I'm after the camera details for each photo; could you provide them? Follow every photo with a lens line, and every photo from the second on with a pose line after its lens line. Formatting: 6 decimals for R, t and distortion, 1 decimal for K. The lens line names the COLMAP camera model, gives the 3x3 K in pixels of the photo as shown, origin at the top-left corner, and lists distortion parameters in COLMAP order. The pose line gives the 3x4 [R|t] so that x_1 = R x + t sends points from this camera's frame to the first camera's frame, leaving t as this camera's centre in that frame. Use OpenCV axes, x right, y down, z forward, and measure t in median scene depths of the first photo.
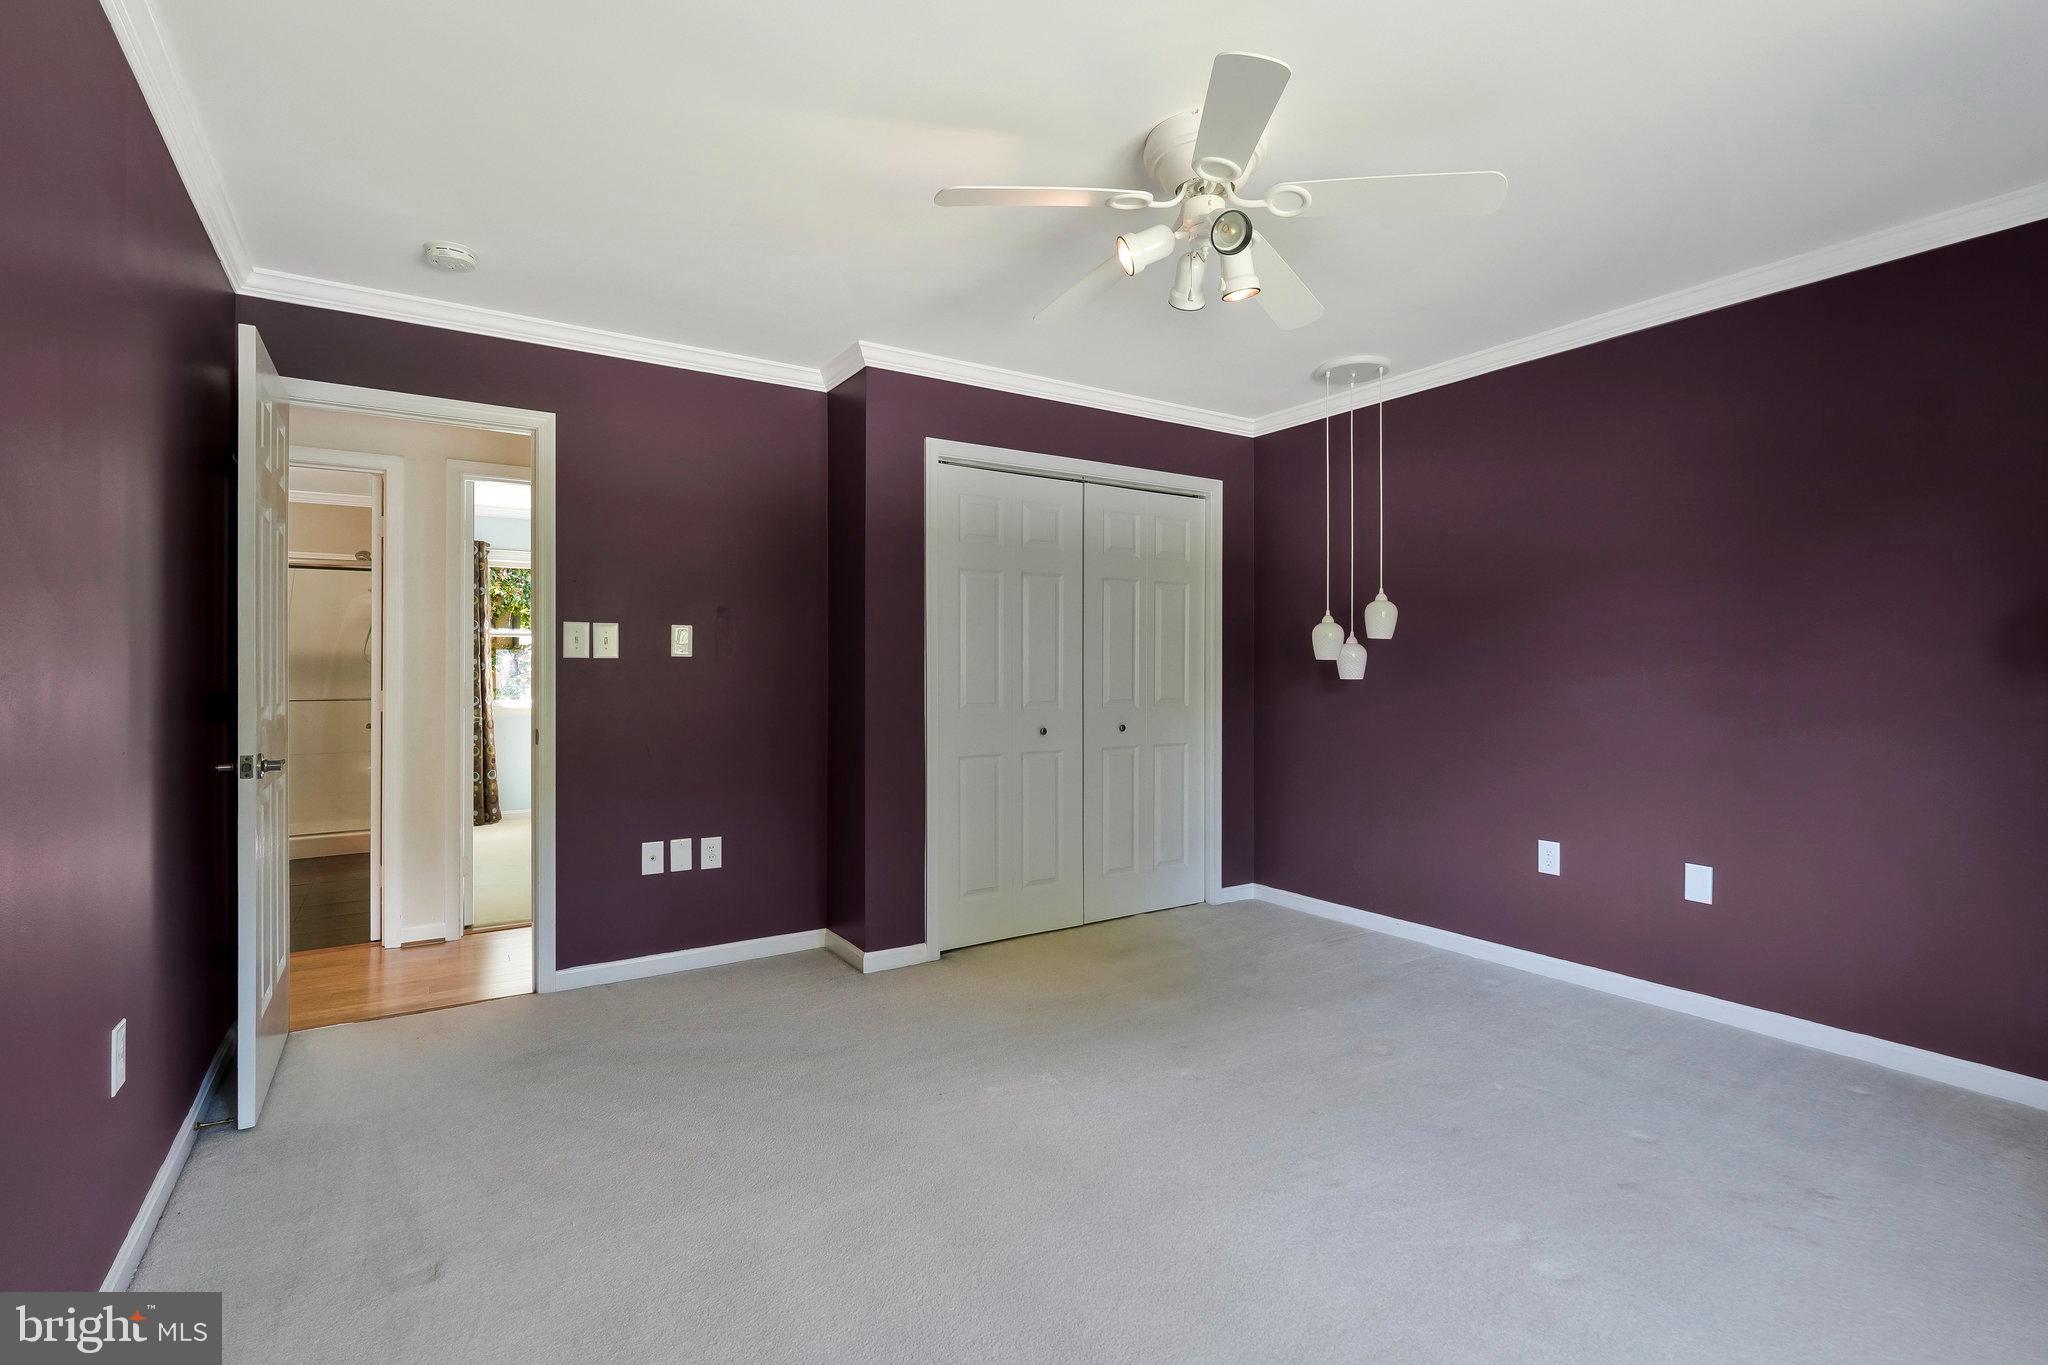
lens RADIAL K [[952.4, 0, 1024.9], [0, 952.4, 675.6], [0, 0, 1]] dist [-0.001216, 0.000224]
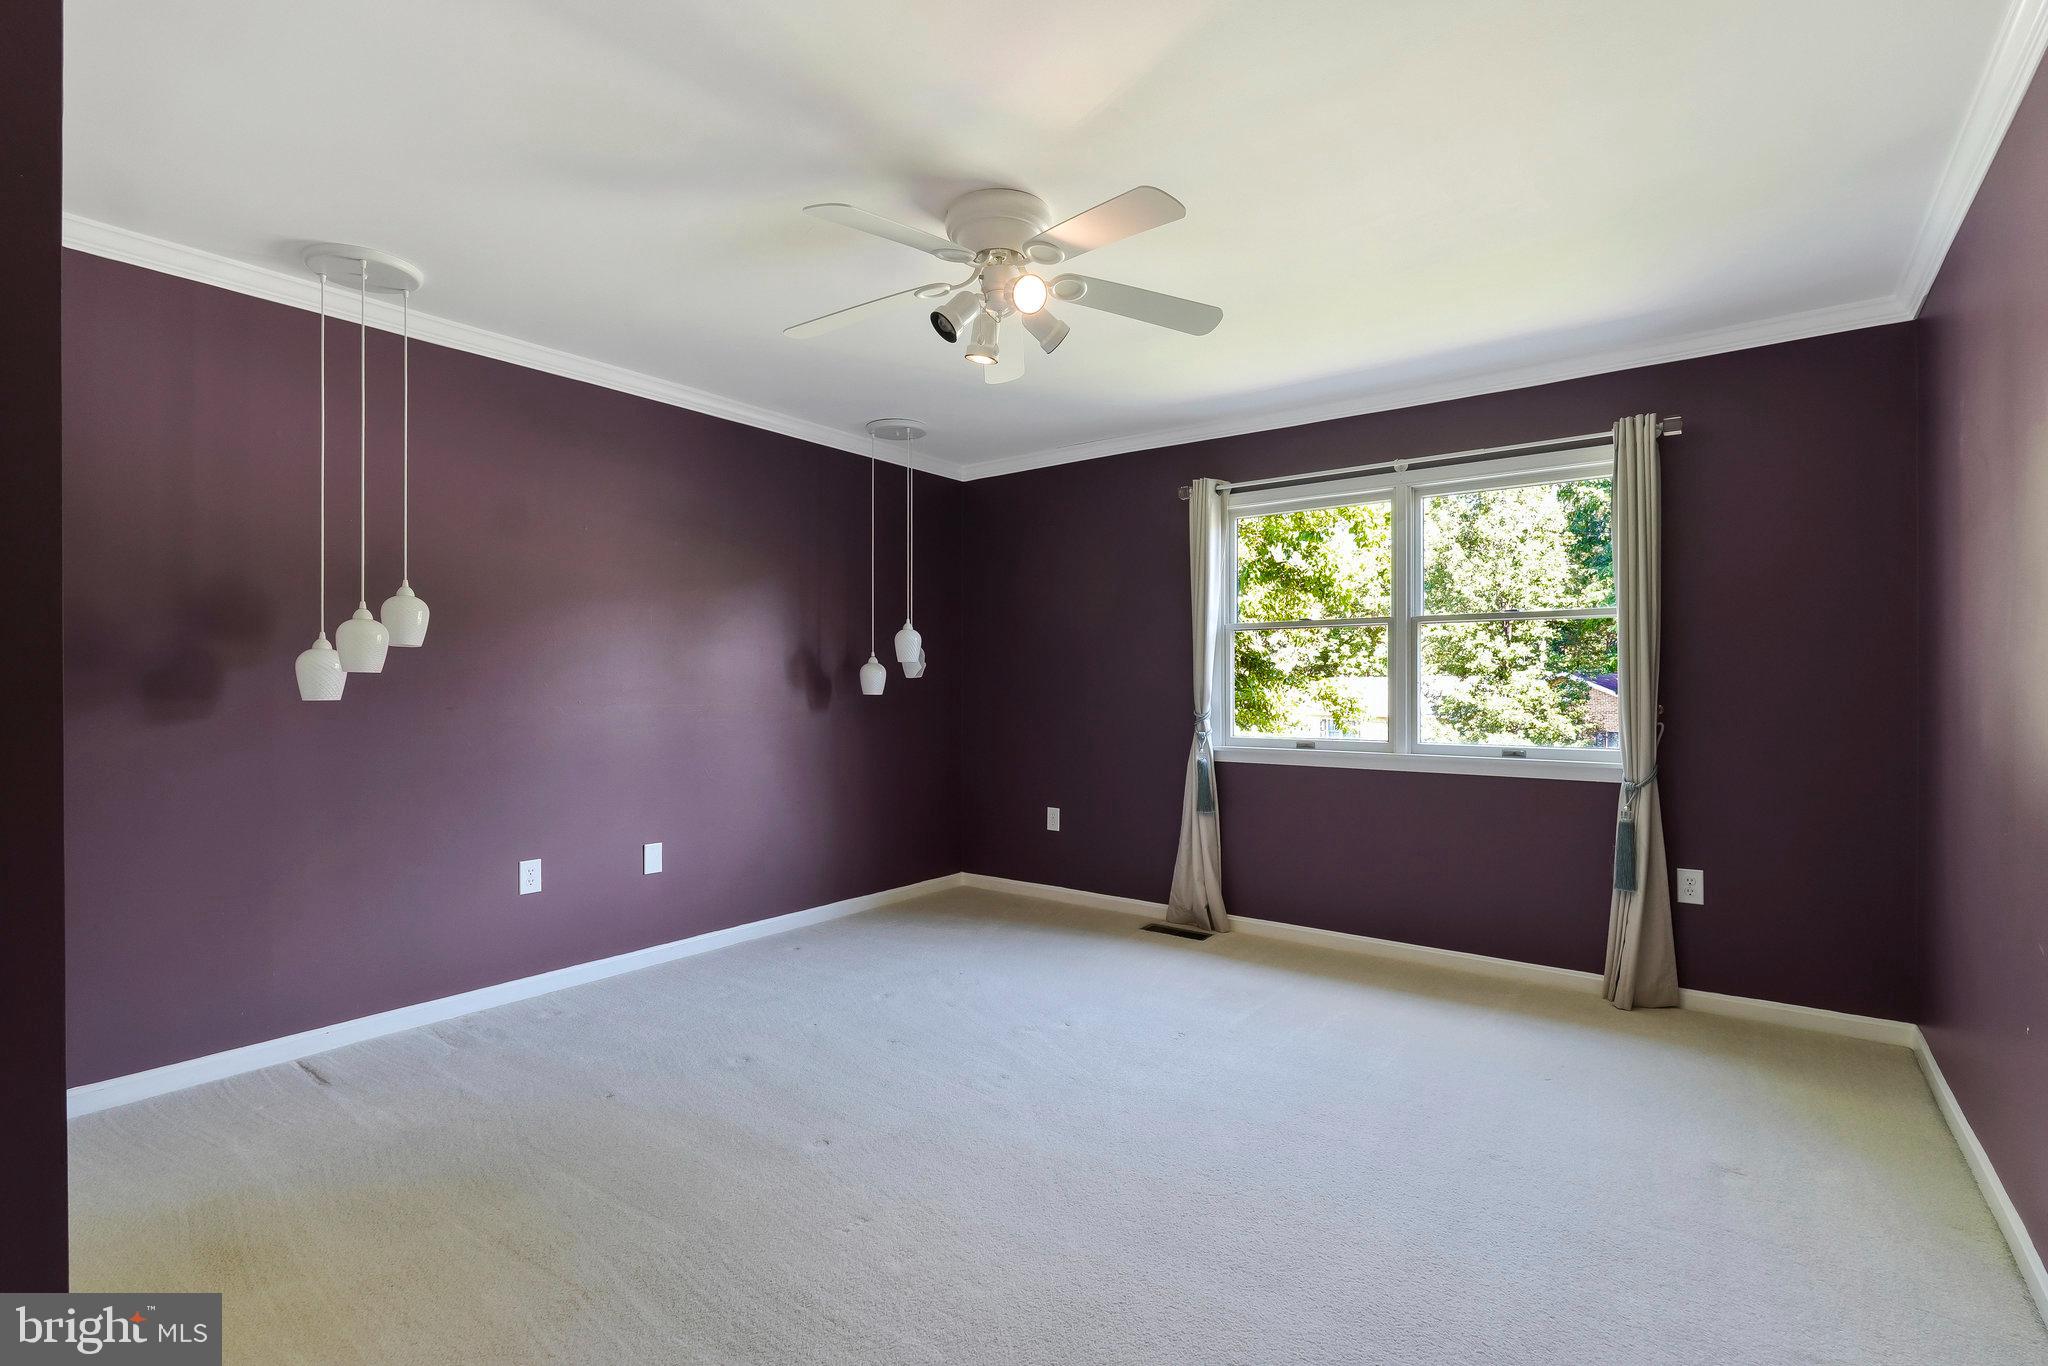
lens RADIAL K [[949.4, 0, 1028.8], [0, 949.4, 683.5], [0, 0, 1]] dist [0.000850, 0.000582]
pose [[-0.350771, 0.004550, 0.936450, -0.554226], [0.007407, 0.999970, -0.002084, -0.003109], [-0.936432, 0.006206, -0.350795, 0.860477]]
